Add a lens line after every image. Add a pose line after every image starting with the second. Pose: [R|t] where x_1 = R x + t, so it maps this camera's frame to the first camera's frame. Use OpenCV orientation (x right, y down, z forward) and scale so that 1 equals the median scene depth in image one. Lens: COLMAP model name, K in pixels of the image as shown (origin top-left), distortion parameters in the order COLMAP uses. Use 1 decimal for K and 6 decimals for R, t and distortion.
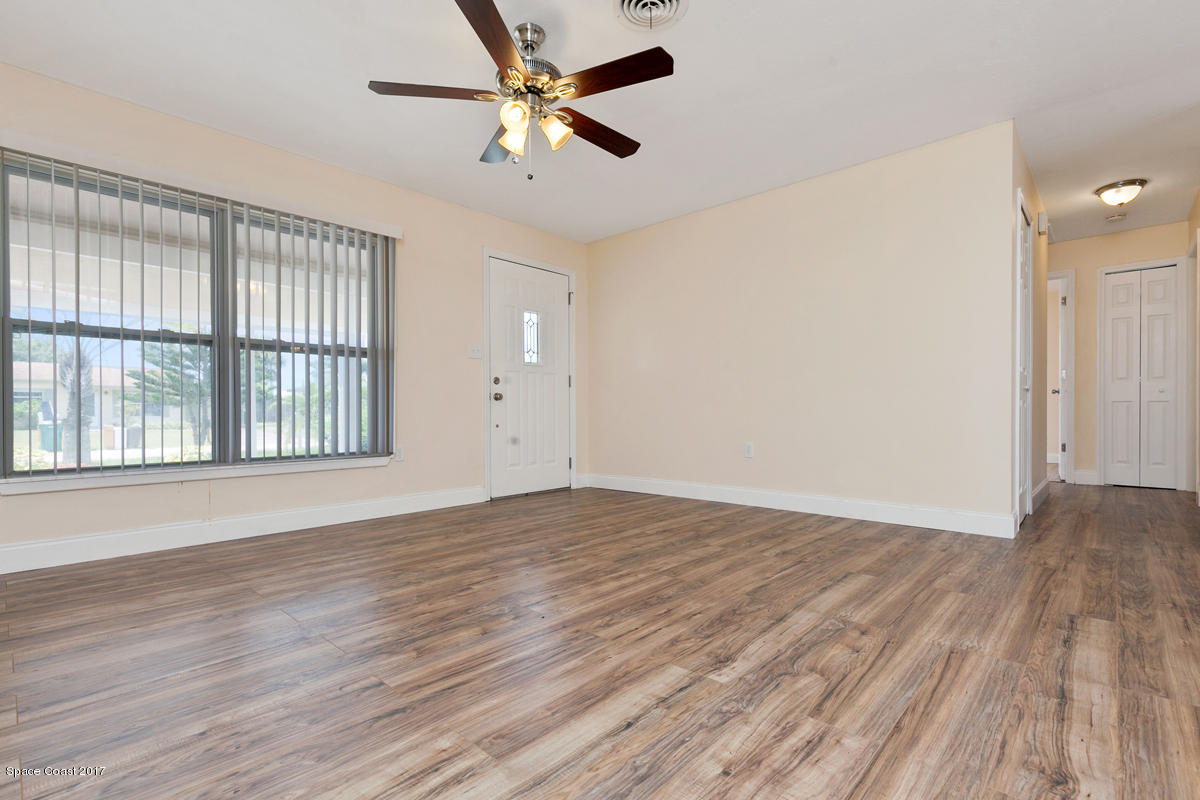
lens RADIAL K [[550.5, 0, 614.5], [0, 550.5, 420.6], [0, 0, 1]] dist [0.005612, -0.001443]
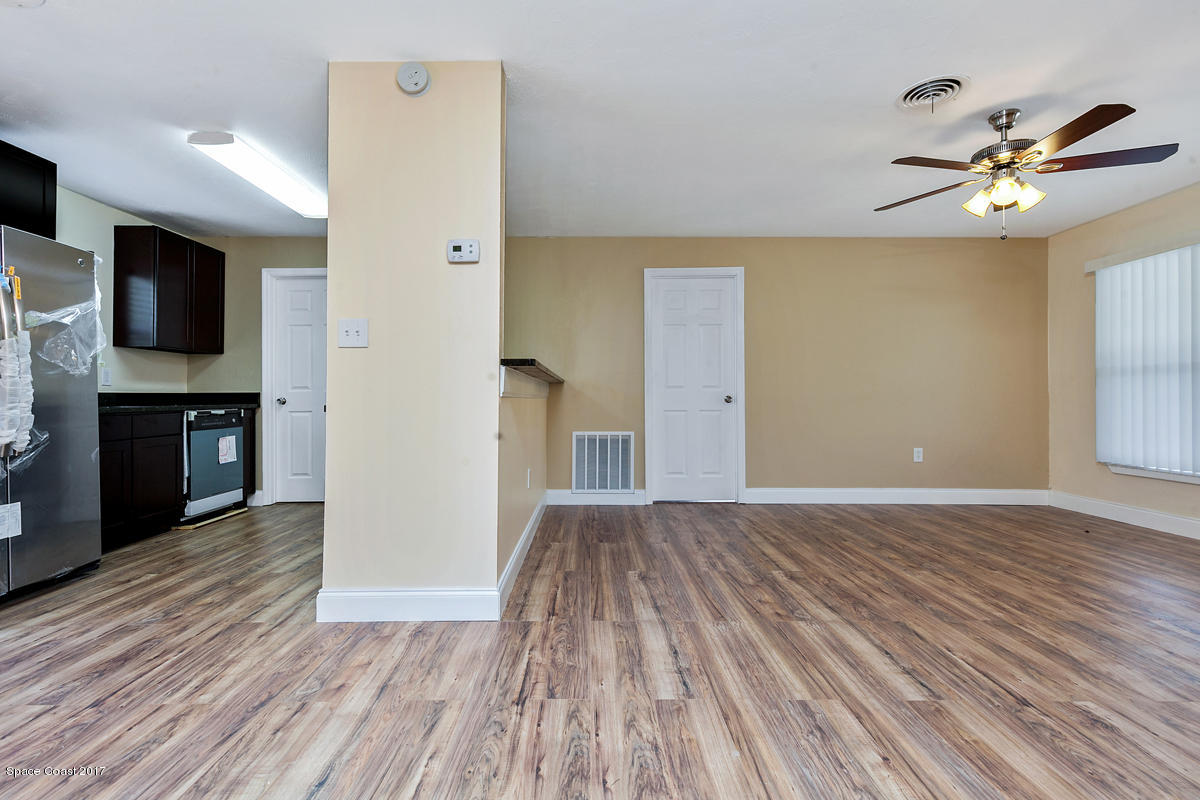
lens RADIAL K [[550.5, 0, 578.7], [0, 550.5, 397.5], [0, 0, 1]] dist [0.005612, -0.001443]
pose [[-0.753585, 0.003726, -0.657340, 1.290841], [-0.006207, 0.999899, 0.012783, -0.109984], [0.657322, 0.013713, -0.753485, 1.292462]]
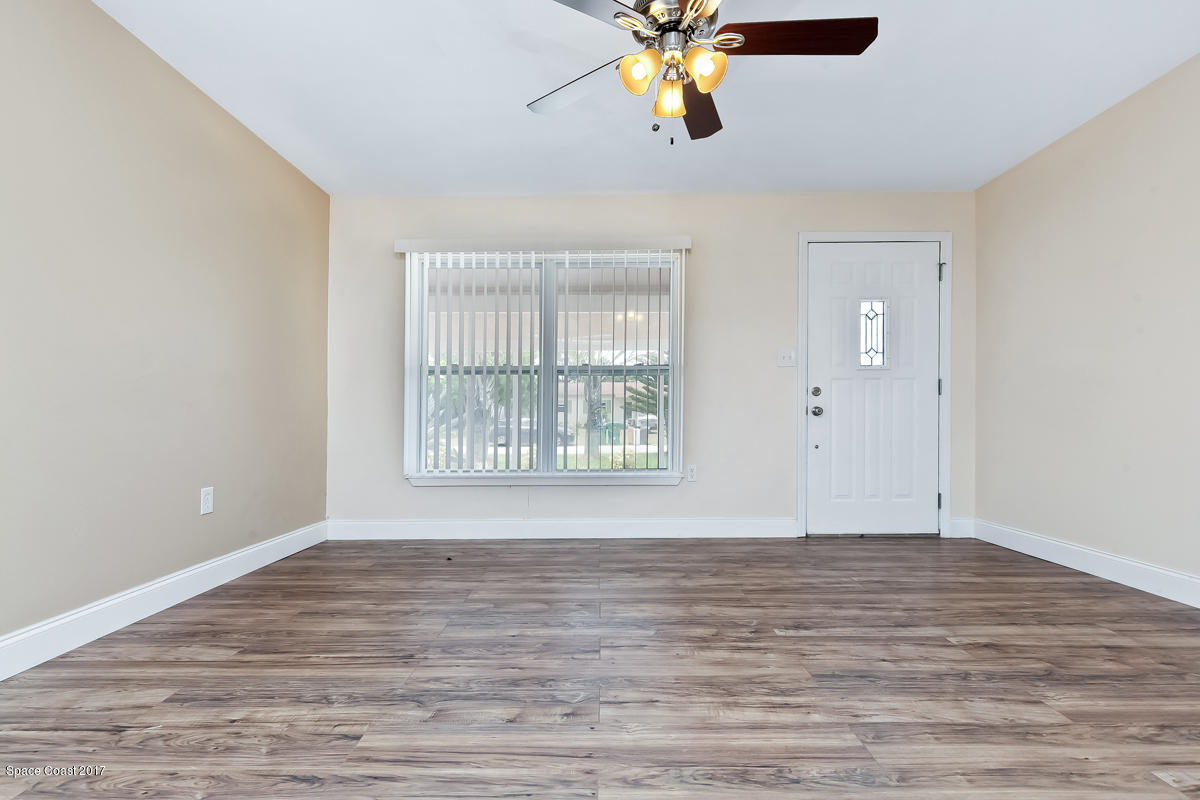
lens RADIAL K [[550.5, 0, 605.4], [0, 550.5, 419.2], [0, 0, 1]] dist [0.005612, -0.001443]
pose [[0.666315, 0.005956, -0.745646, 0.366103], [-0.010524, 0.999944, -0.001417, -0.052105], [0.745596, 0.008791, 0.666341, 0.425073]]
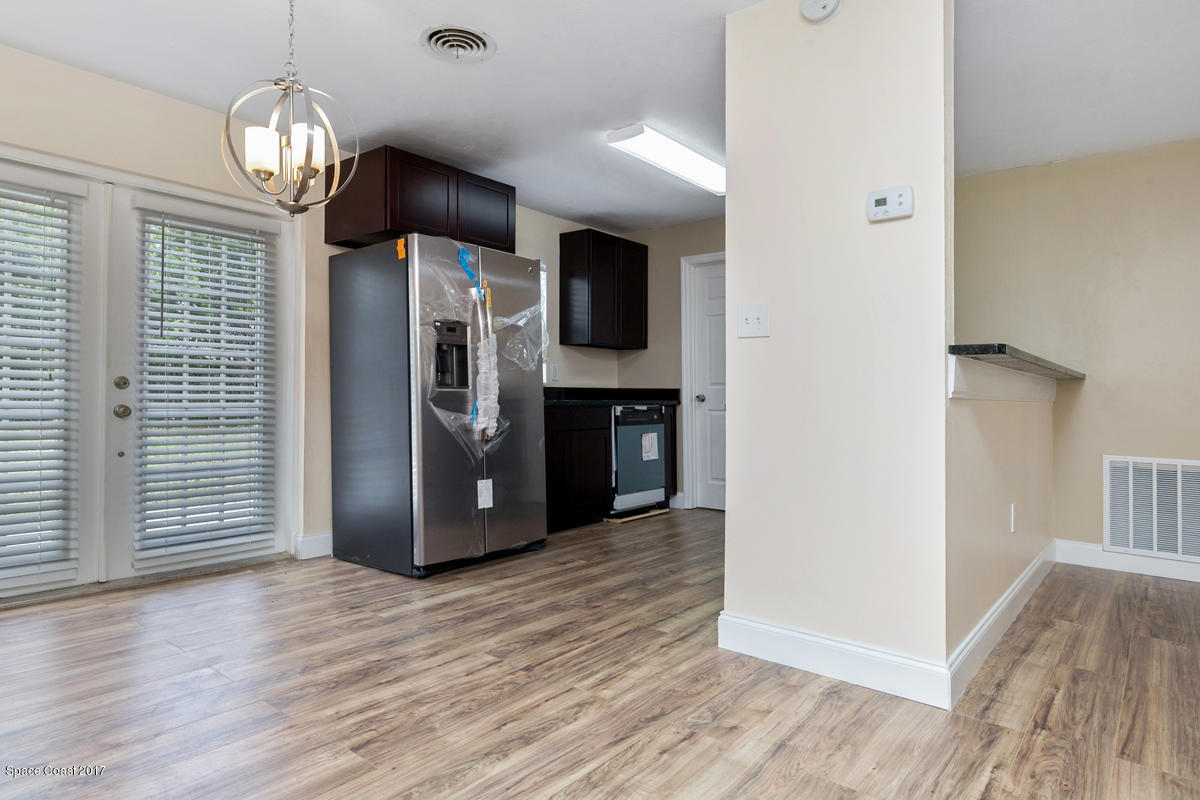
lens RADIAL K [[666.8, 0, 581.9], [0, 666.8, 386.7], [0, 0, 1]] dist [0.001780, -0.001487]
pose [[-0.999429, -0.015472, -0.030025, 1.249673], [-0.015652, 0.999861, 0.005801, -0.109751], [0.029931, 0.006268, -0.999532, 1.300056]]
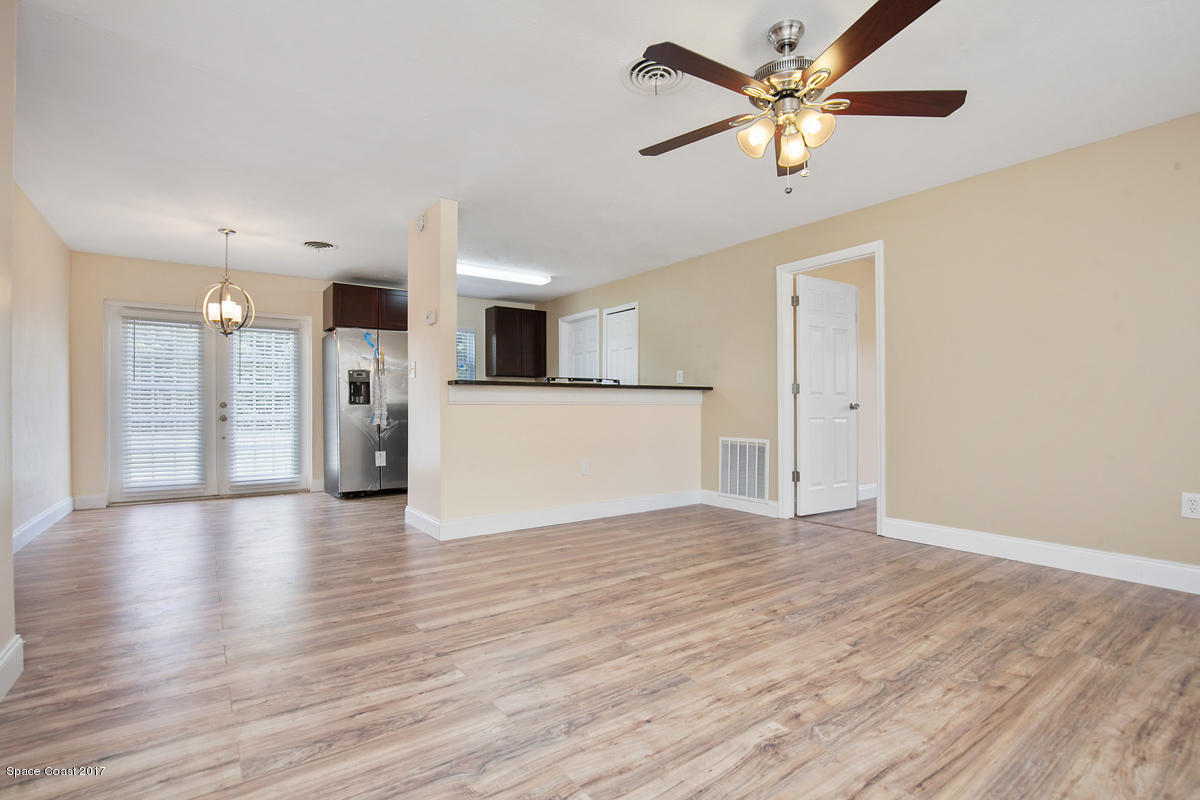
lens RADIAL K [[550.5, 0, 591.4], [0, 550.5, 400.1], [0, 0, 1]] dist [0.005612, -0.001443]
pose [[-0.975574, 0.007710, 0.219536, -0.040706], [0.009025, 0.999947, 0.004988, -0.114577], [-0.219486, 0.006848, -0.975592, 1.936494]]
